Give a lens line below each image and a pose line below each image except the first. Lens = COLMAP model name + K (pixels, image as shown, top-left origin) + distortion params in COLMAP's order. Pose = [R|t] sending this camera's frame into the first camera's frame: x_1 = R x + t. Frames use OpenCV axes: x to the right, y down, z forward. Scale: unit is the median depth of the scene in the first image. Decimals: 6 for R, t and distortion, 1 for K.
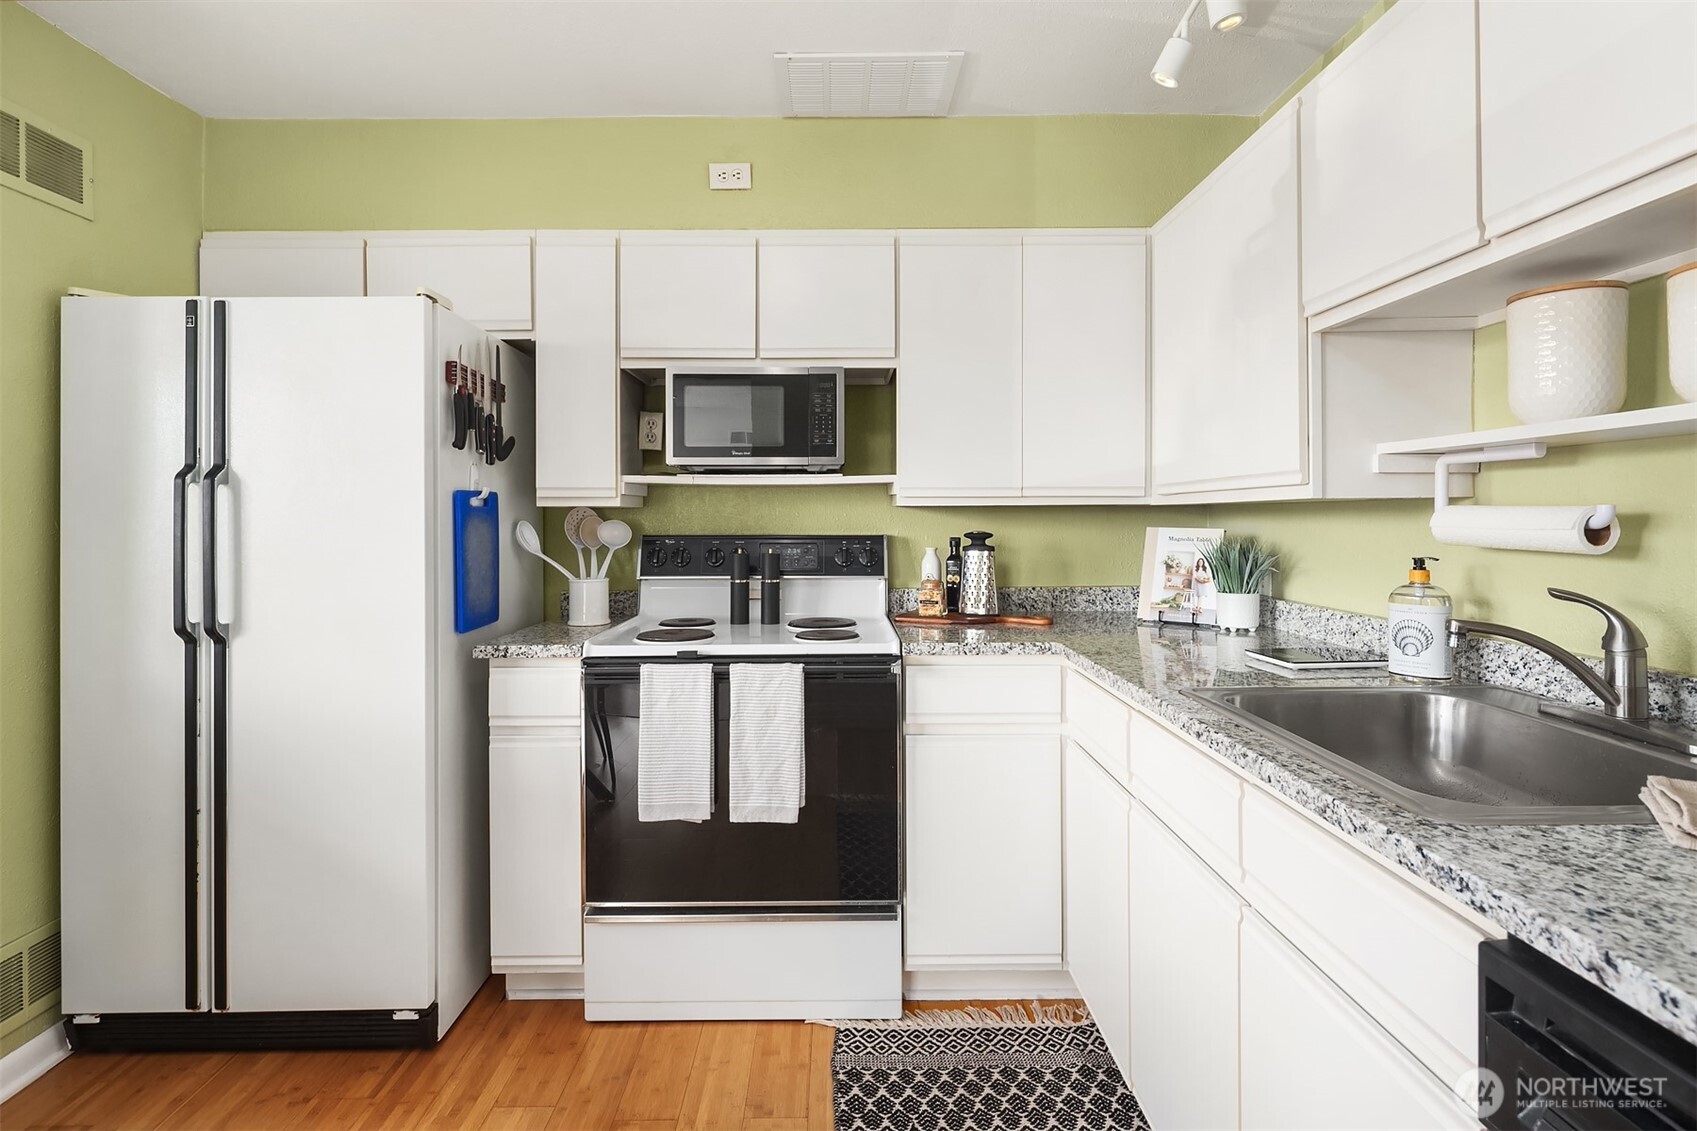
lens RADIAL K [[830.0, 0, 840.1], [0, 830.0, 520.4], [0, 0, 1]] dist [0.004453, -0.003697]
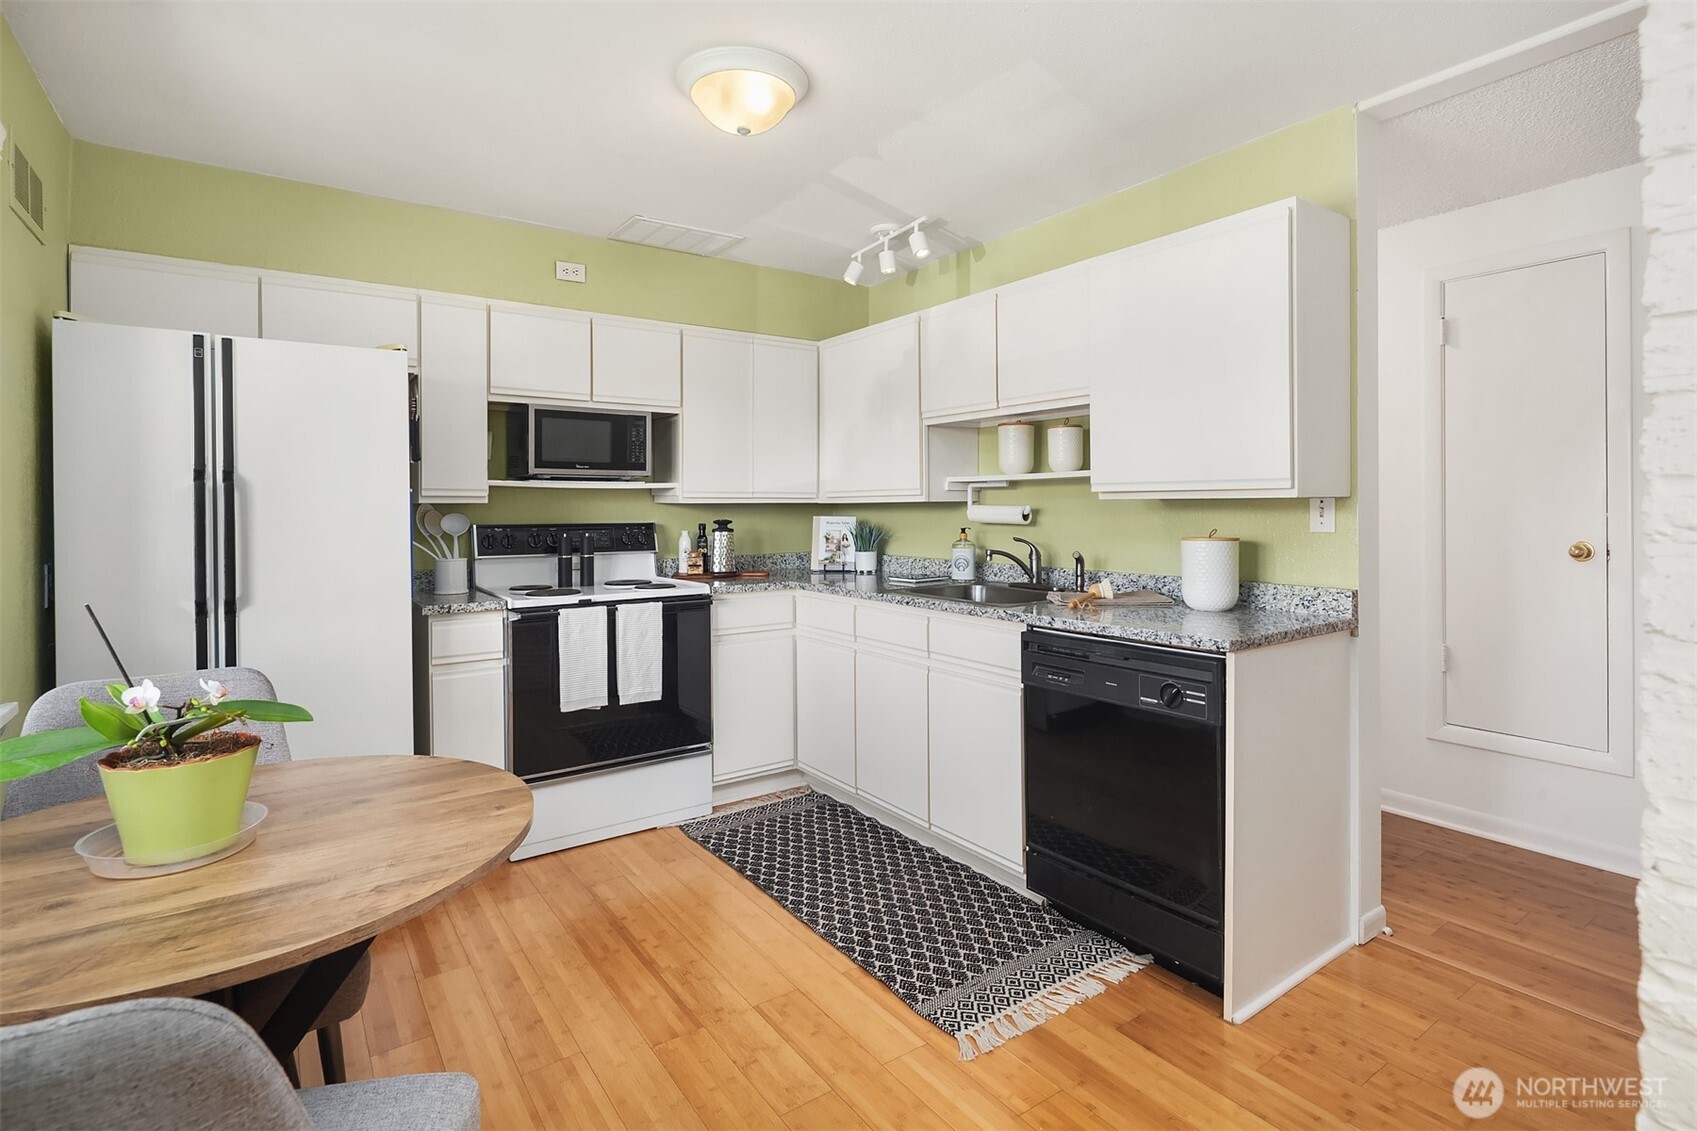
lens RADIAL K [[830.0, 0, 854.1], [0, 830.0, 510.1], [0, 0, 1]] dist [0.004453, -0.003697]
pose [[0.818027, -0.002418, 0.575175, -0.635071], [0.003319, 0.999994, -0.000517, -0.003409], [-0.575171, 0.002332, 0.818030, -0.510418]]
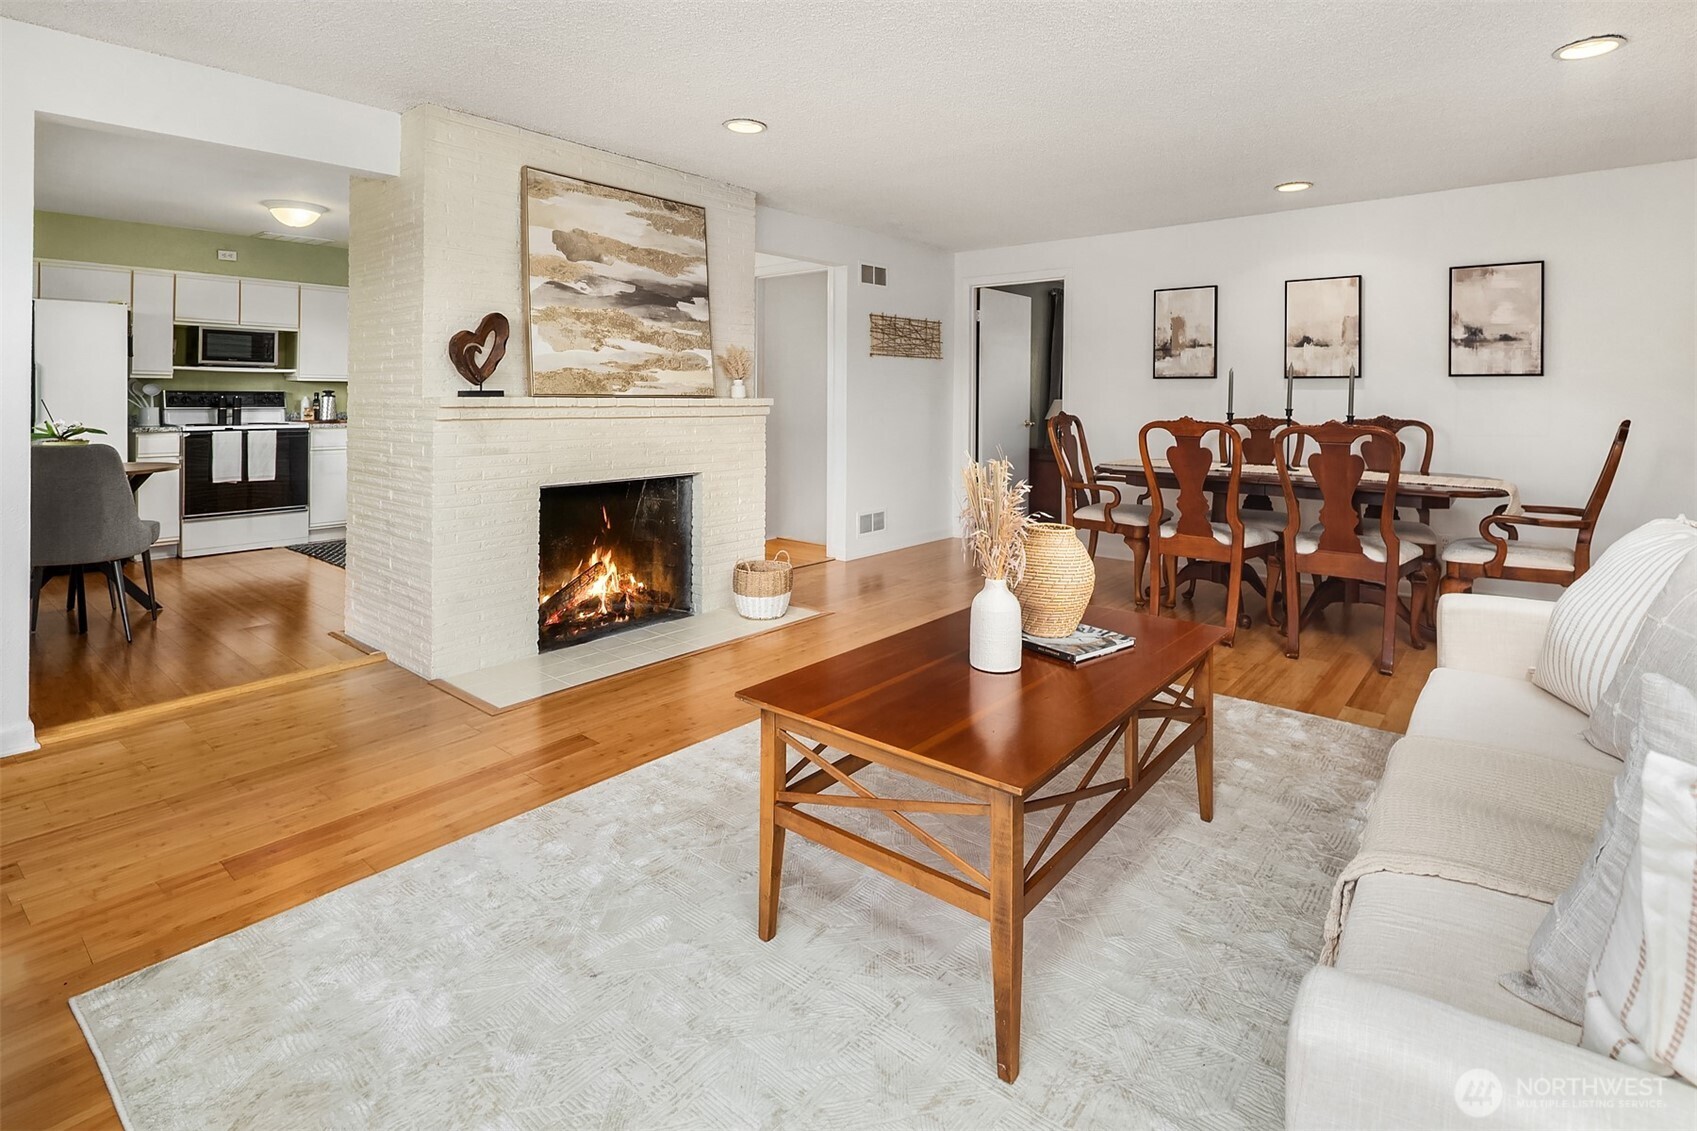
lens RADIAL K [[830.0, 0, 852.8], [0, 830.0, 393.5], [0, 0, 1]] dist [0.004453, -0.003697]
pose [[0.645334, 0.012075, 0.763805, -0.993497], [-0.005474, 0.999922, -0.011183, 0.054524], [-0.763881, 0.003036, 0.645350, -2.577462]]
